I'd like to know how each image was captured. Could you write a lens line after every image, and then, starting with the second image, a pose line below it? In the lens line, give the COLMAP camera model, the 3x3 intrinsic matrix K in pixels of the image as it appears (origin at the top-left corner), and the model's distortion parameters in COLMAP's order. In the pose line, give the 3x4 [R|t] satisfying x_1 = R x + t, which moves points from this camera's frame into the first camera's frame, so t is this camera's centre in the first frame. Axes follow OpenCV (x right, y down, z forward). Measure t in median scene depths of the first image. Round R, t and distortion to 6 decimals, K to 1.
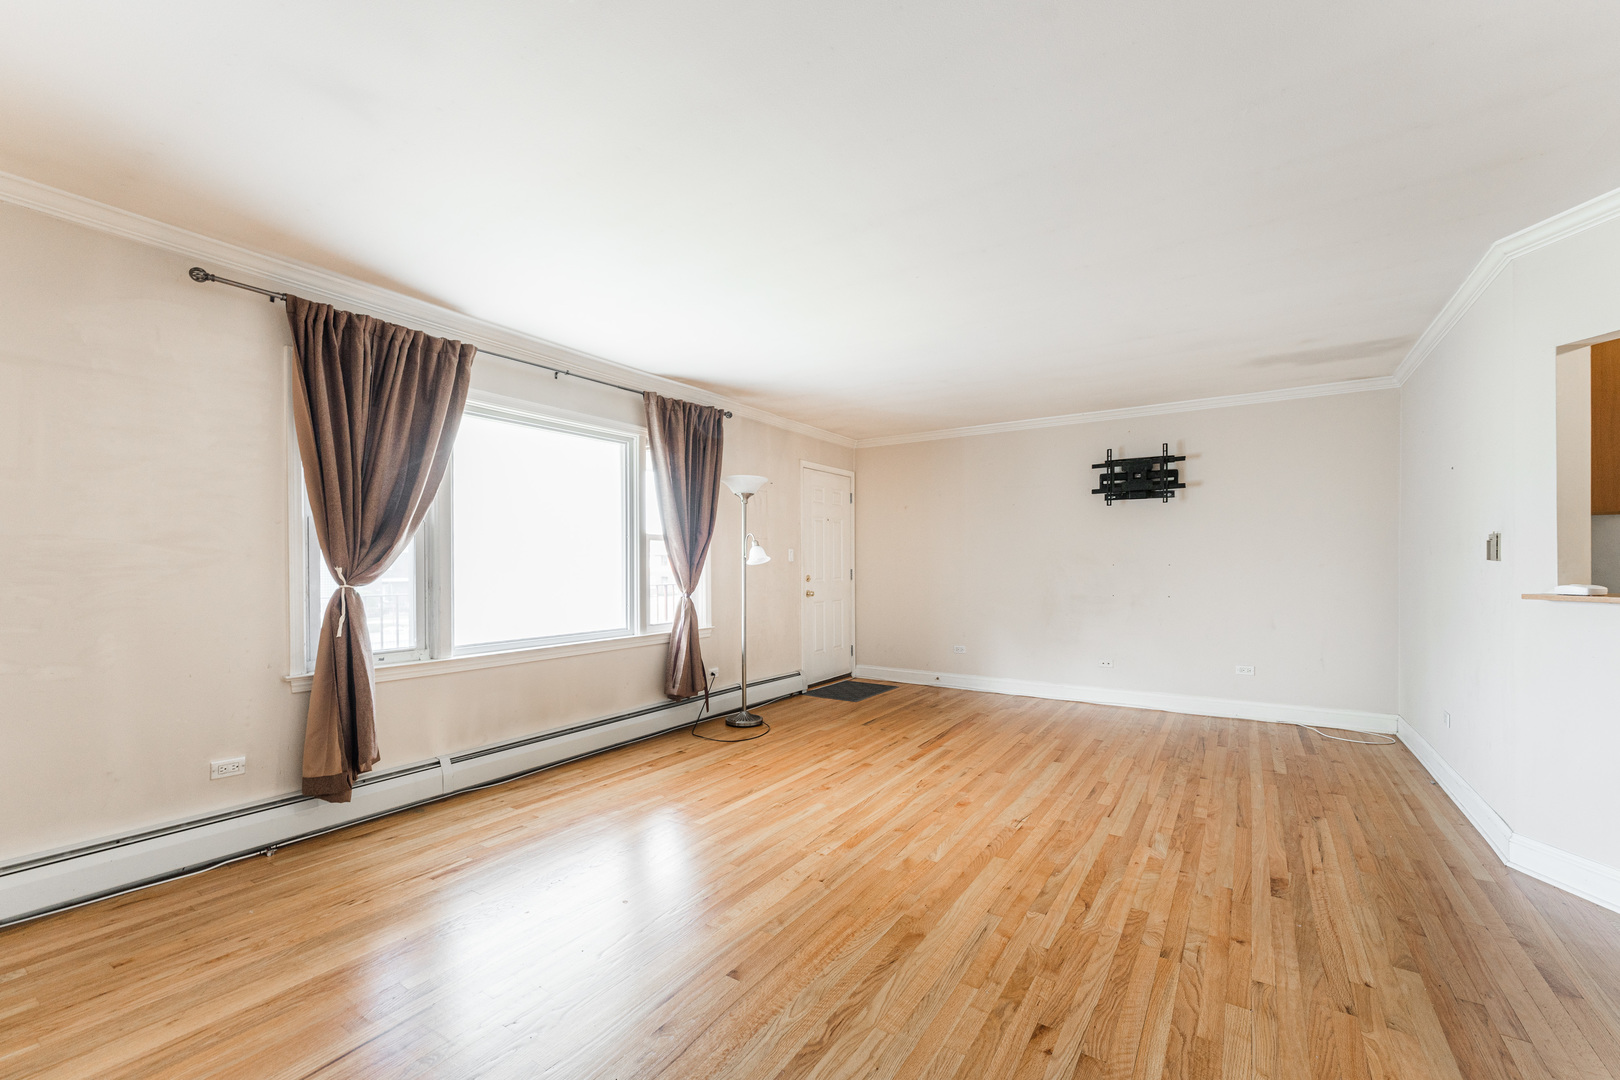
lens RADIAL K [[675.0, 0, 773.6], [0, 675.0, 567.1], [0, 0, 1]] dist [0.000812, 0.000648]
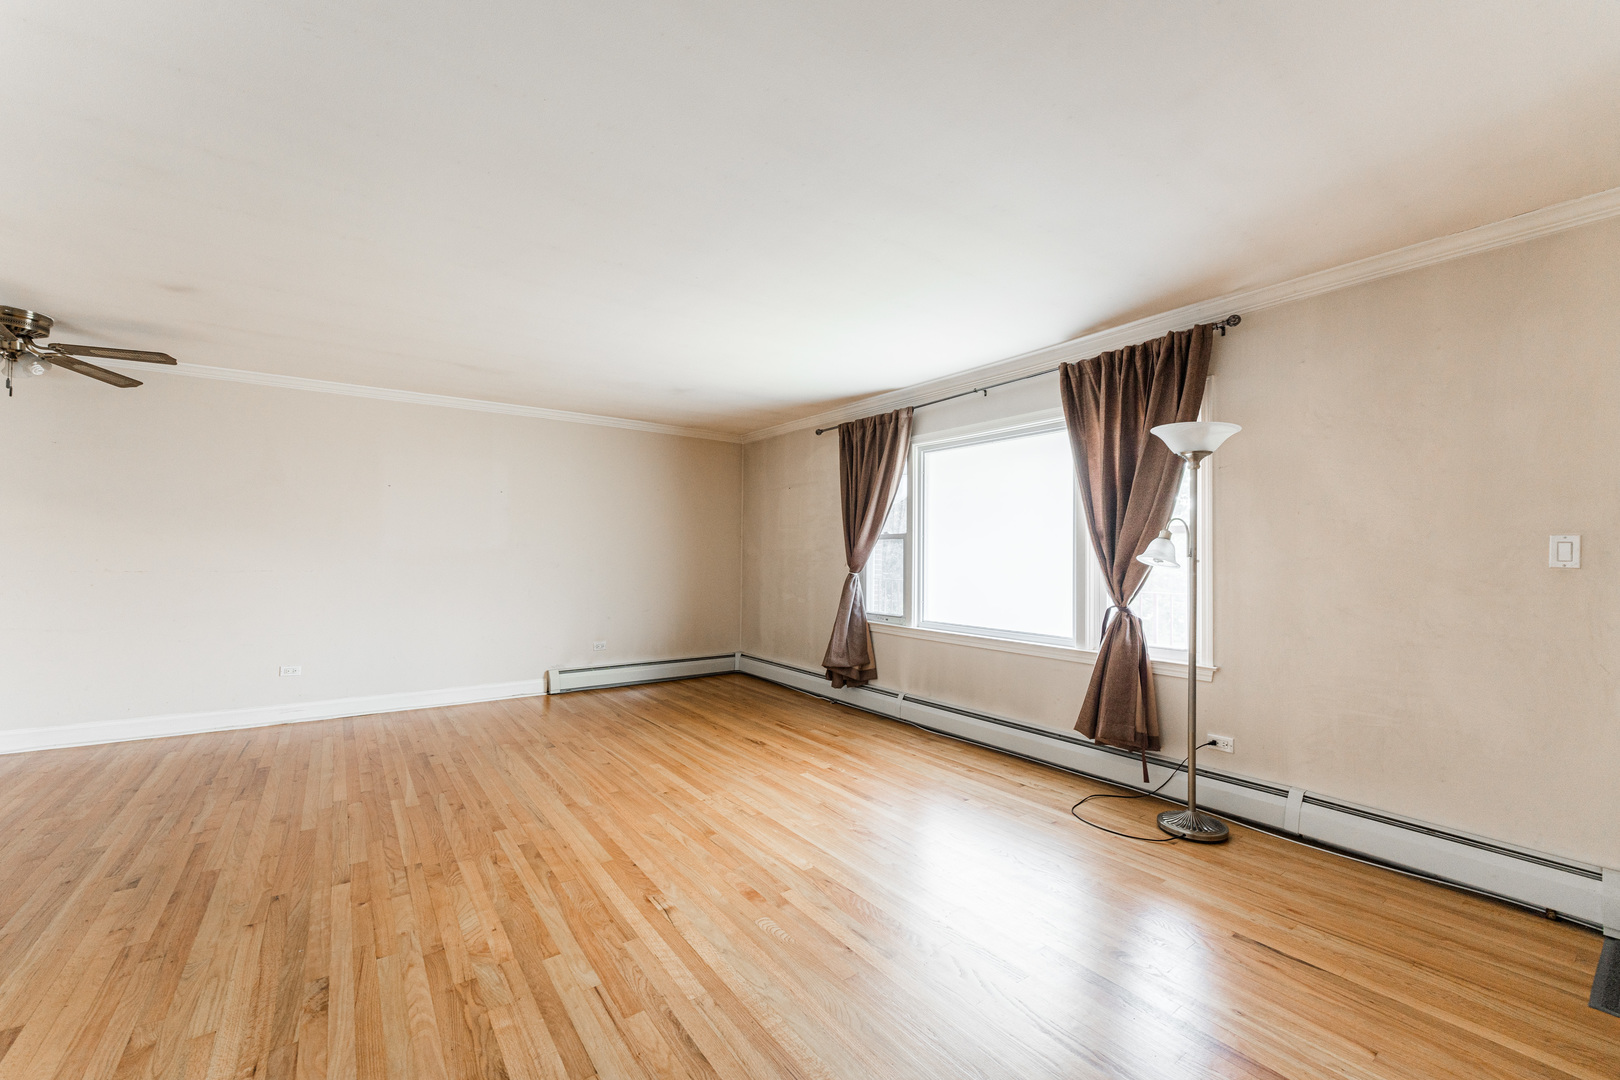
lens RADIAL K [[643.6, 0, 806.7], [0, 643.6, 554.0], [0, 0, 1]] dist [0.001502, -0.000020]
pose [[-0.321662, -0.007217, -0.946827, 0.776322], [-0.016898, 0.999855, -0.001880, -0.012937], [0.946704, 0.015395, -0.321738, 1.075103]]
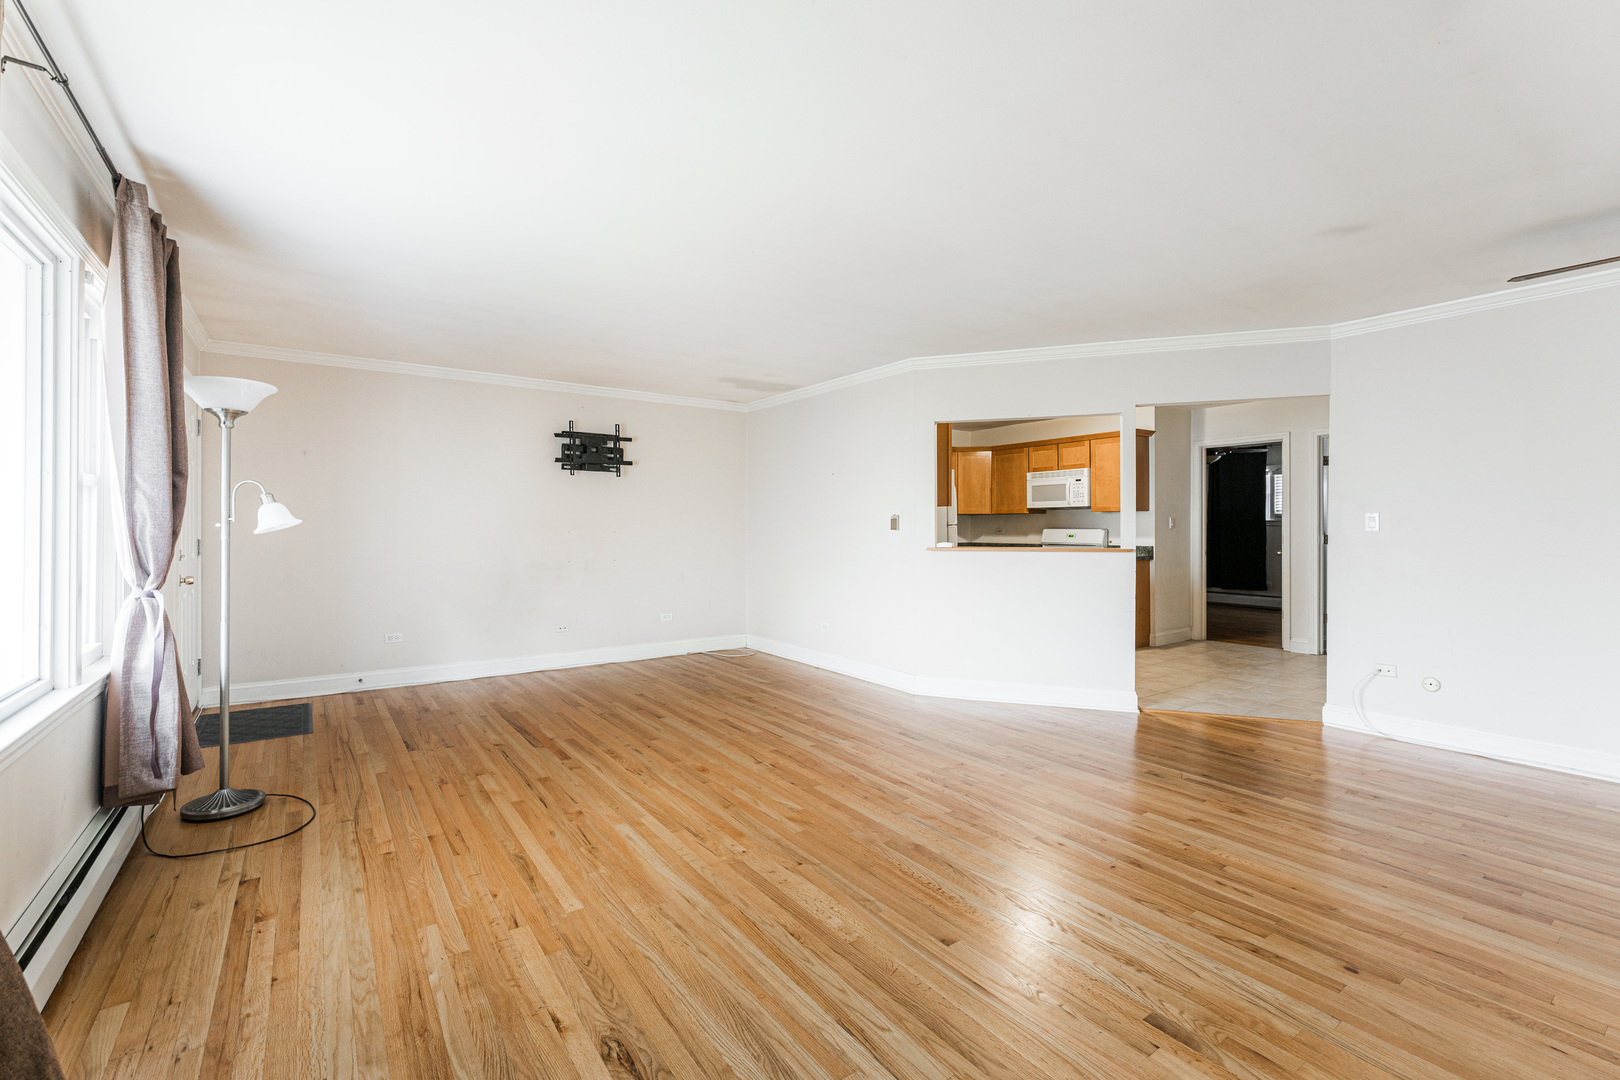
lens RADIAL K [[699.1, 0, 809.2], [0, 699.1, 526.0], [0, 0, 1]] dist [-0.001087, 0.000062]
pose [[0.331589, 0.006755, 0.943400, -0.553796], [0.001661, 0.999969, -0.007744, -0.005163], [-0.943422, 0.004134, 0.331568, 0.419976]]
